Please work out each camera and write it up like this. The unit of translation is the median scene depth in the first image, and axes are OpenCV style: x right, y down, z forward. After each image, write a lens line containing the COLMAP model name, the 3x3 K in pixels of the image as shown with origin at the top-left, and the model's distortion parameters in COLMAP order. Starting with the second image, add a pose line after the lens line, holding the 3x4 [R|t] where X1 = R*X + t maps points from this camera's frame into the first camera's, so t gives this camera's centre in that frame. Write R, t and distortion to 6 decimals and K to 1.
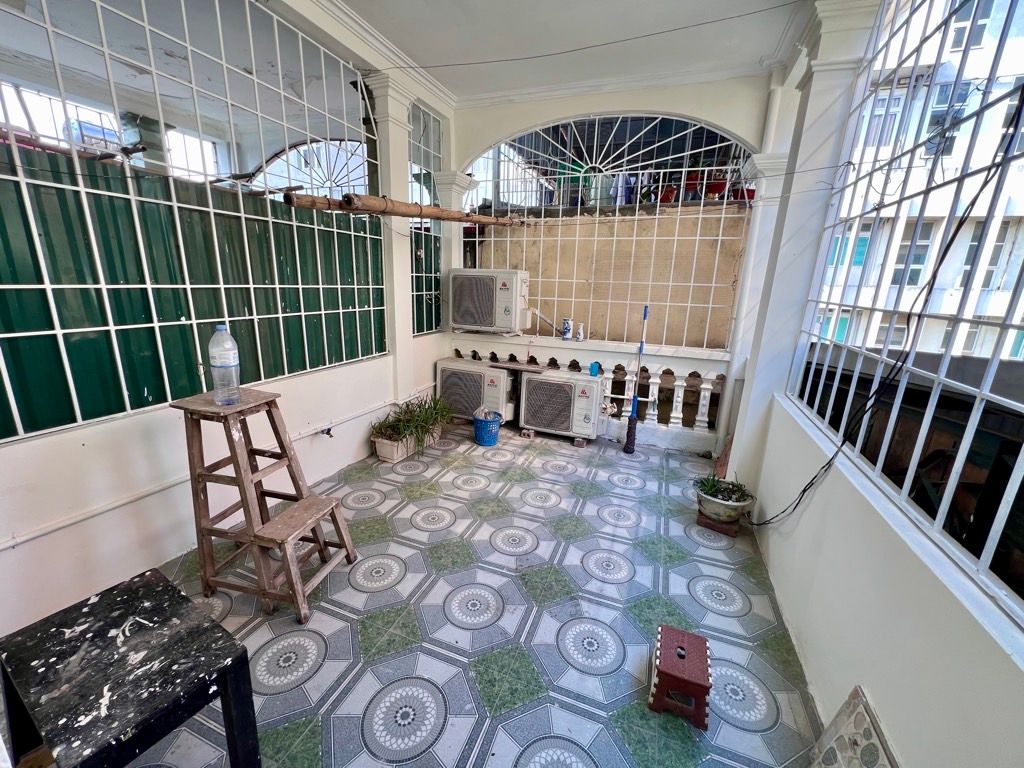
lens RADIAL K [[411.5, 0, 512.5], [0, 411.5, 381.0], [0, 0, 1]] dist [-0.003449, -0.000184]
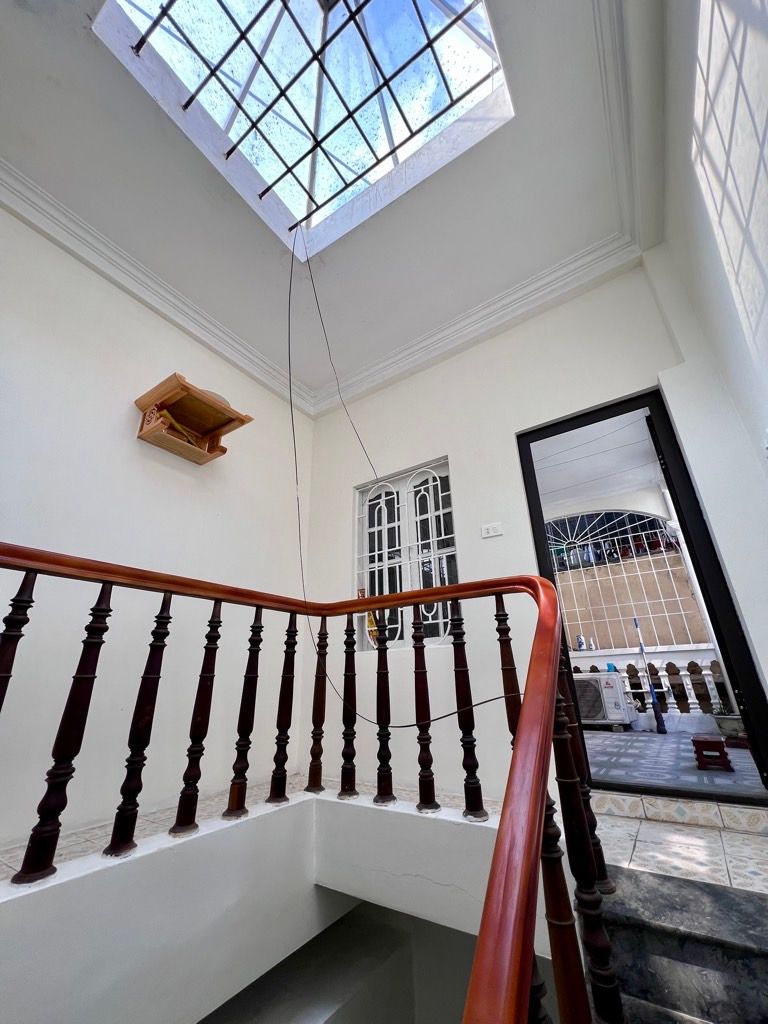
lens RADIAL K [[411.5, 0, 389.5], [0, 411.5, 510.6], [0, 0, 1]] dist [-0.003449, -0.000184]
pose [[0.973852, -0.139868, -0.179021, -0.196835], [0.004373, 0.799402, -0.600781, 0.365873], [0.227140, 0.584289, 0.779111, -0.525829]]
